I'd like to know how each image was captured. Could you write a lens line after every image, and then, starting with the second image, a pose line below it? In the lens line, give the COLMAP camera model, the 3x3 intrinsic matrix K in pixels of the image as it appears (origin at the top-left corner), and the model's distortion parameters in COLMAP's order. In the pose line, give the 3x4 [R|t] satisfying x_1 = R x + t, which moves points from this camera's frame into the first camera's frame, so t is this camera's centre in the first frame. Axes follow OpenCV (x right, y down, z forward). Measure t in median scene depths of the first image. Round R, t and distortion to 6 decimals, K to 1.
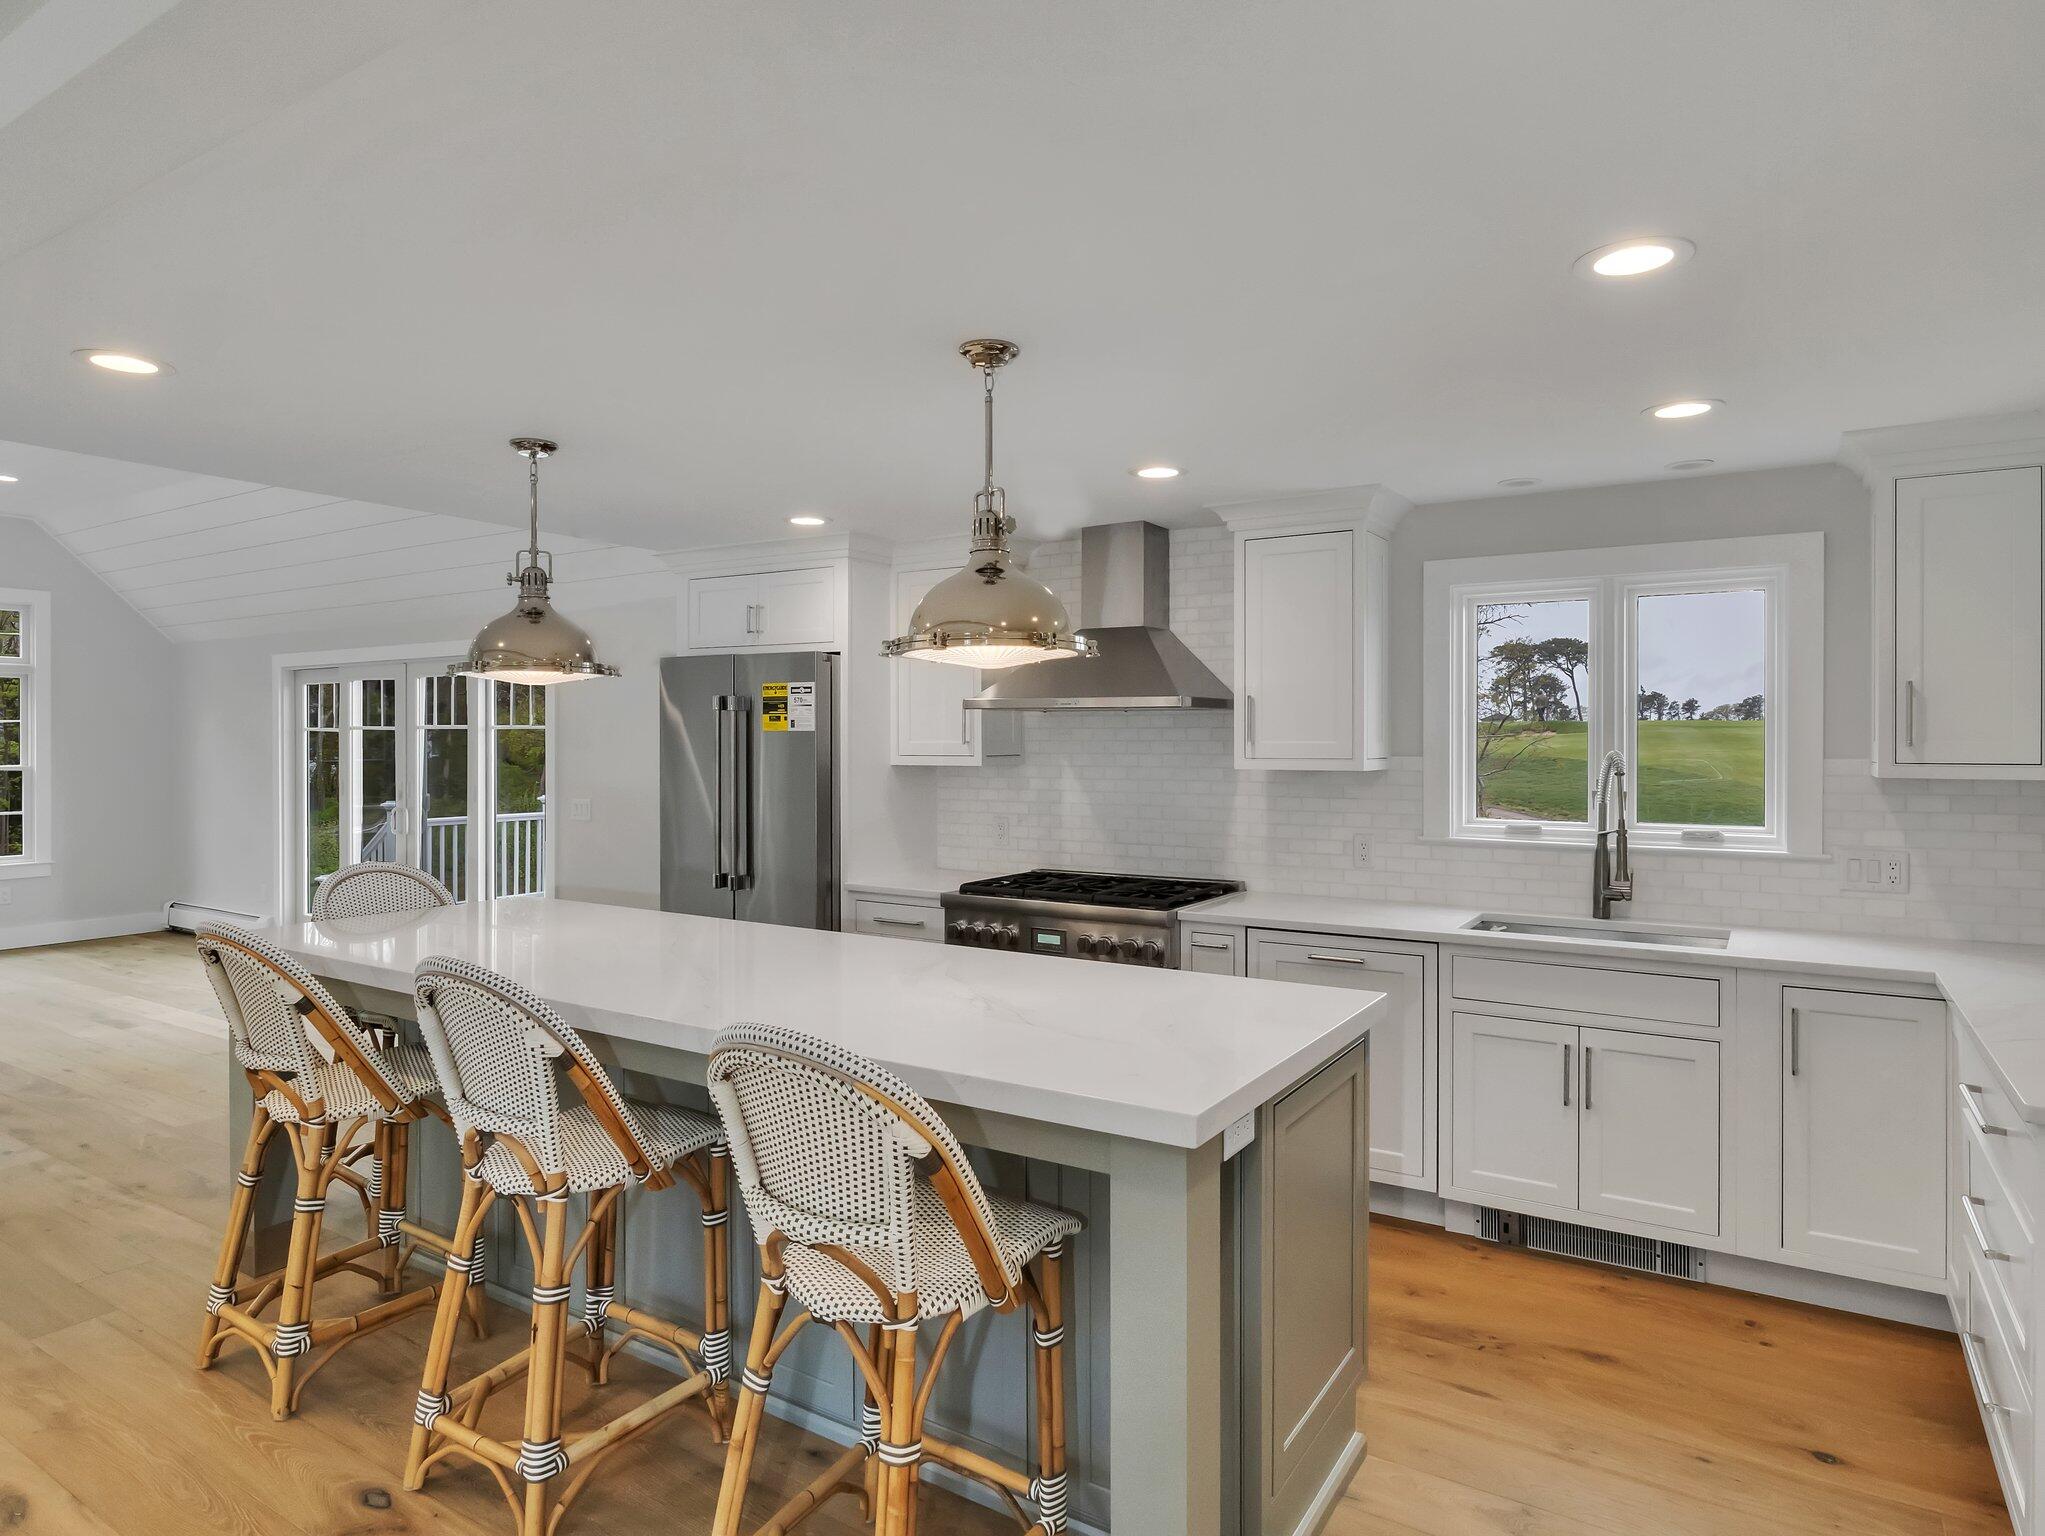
lens RADIAL K [[1195.0, 0, 999.4], [0, 1195.0, 727.7], [0, 0, 1]] dist [-0.013671, 0.000182]
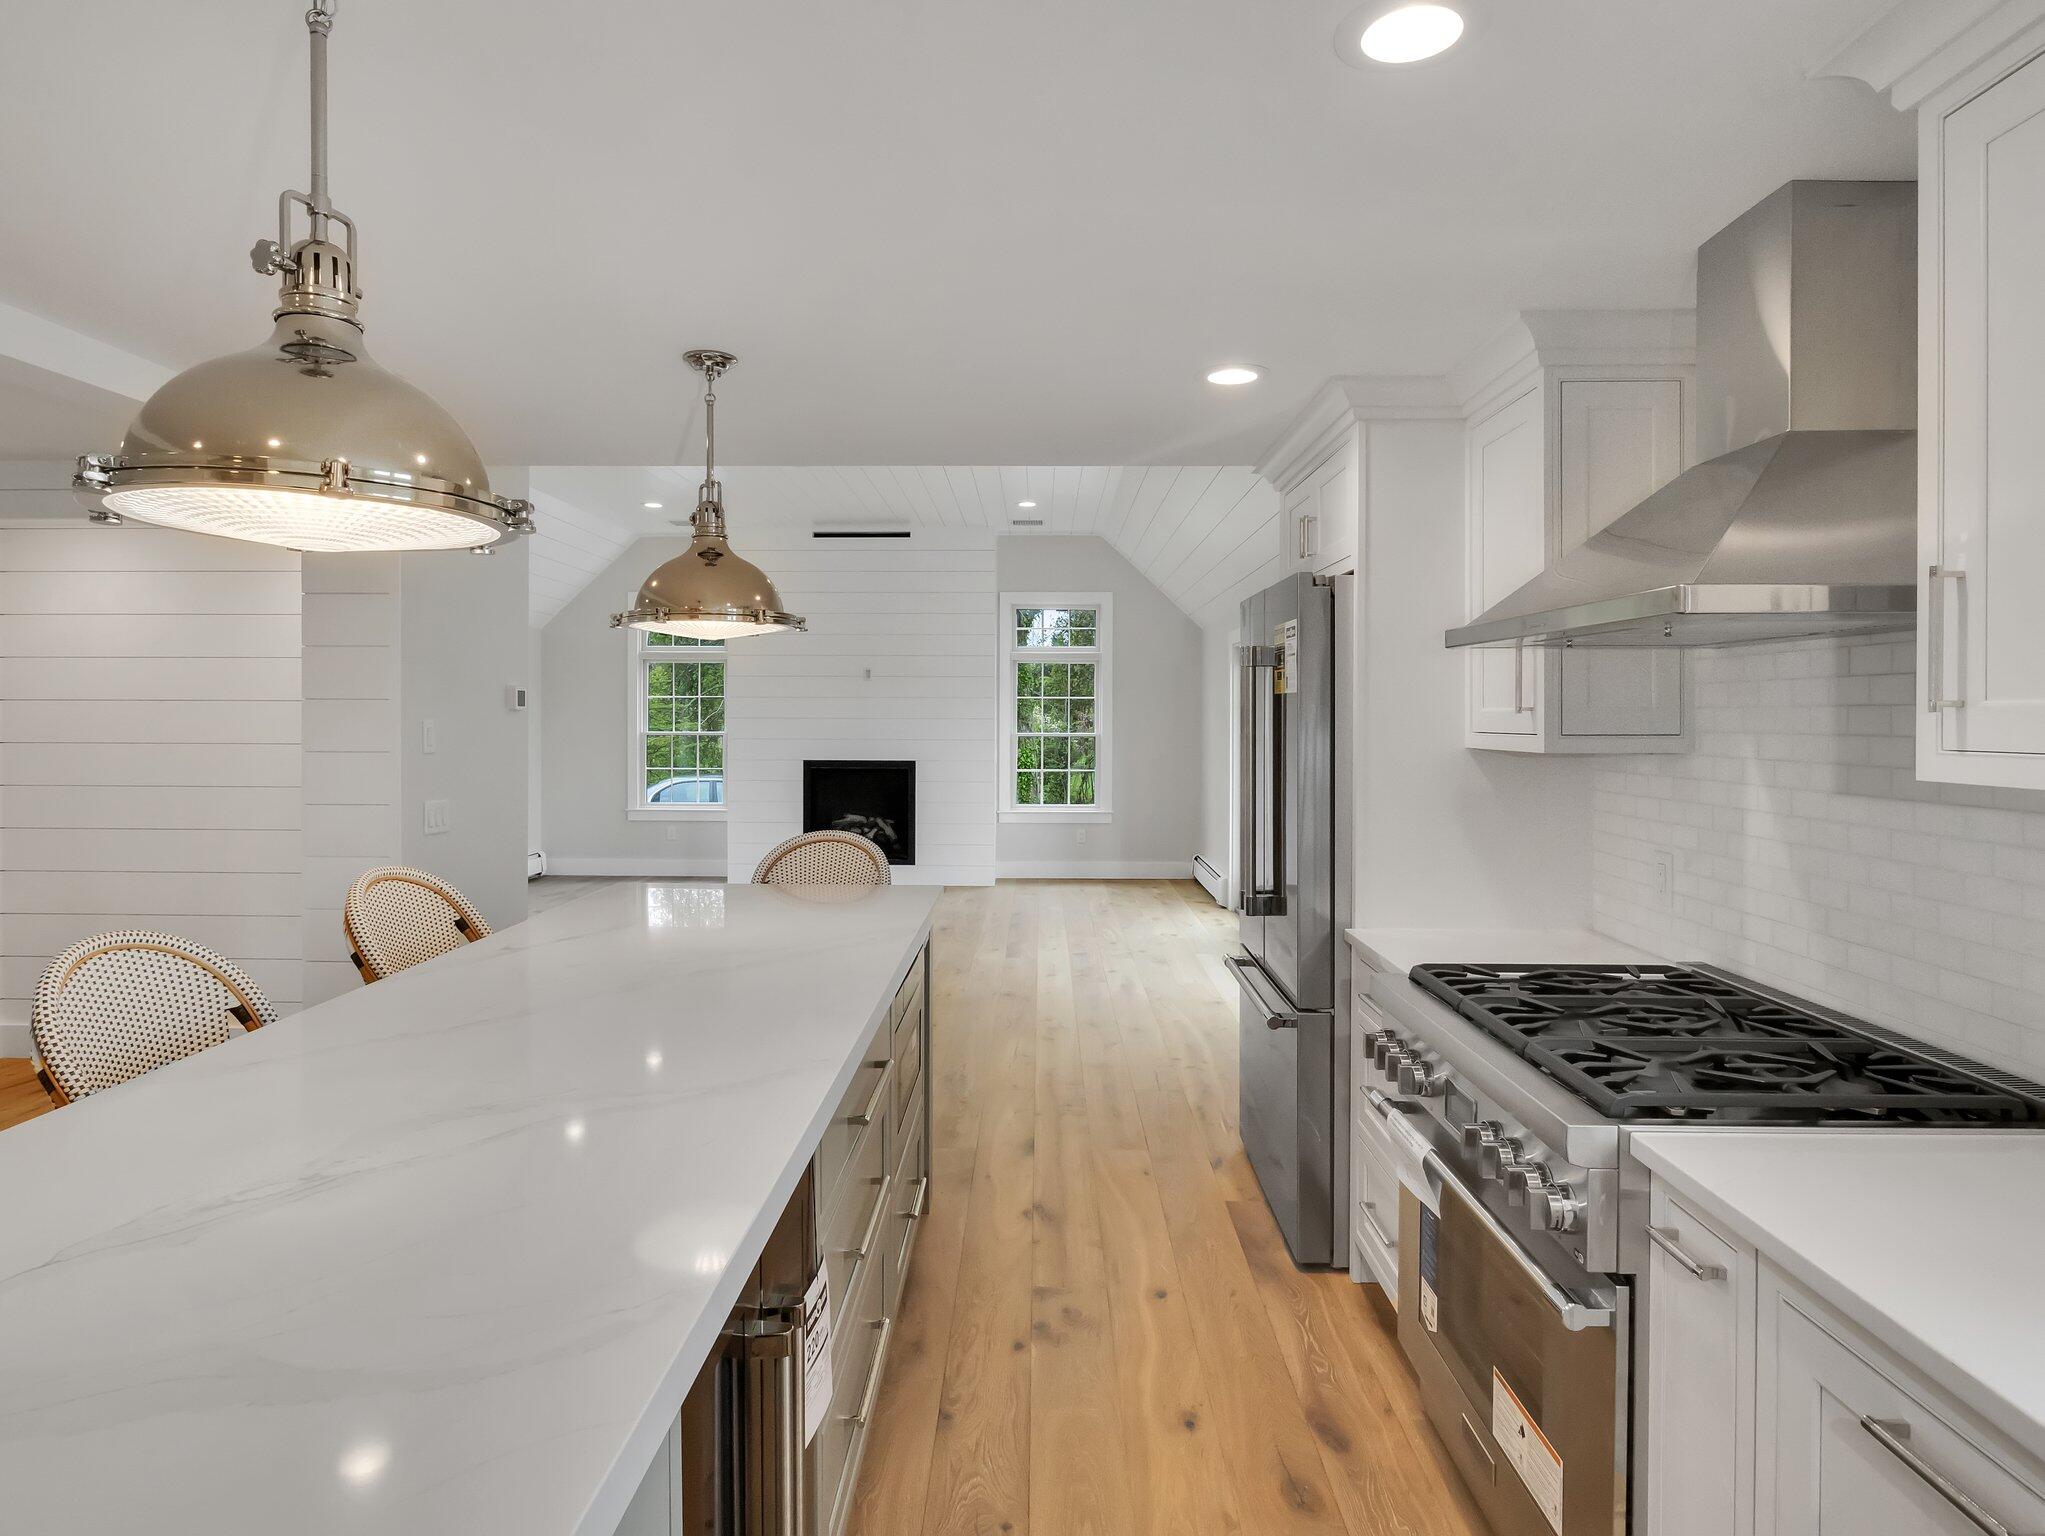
lens RADIAL K [[1158.6, 0, 1023.3], [0, 1158.6, 726.3], [0, 0, 1]] dist [-0.005846, 0.001791]
pose [[0.531402, 0.008941, -0.847072, 0.344372], [0.007383, 0.999857, 0.015186, 0.011232], [0.847087, -0.014323, 0.531260, 0.588379]]
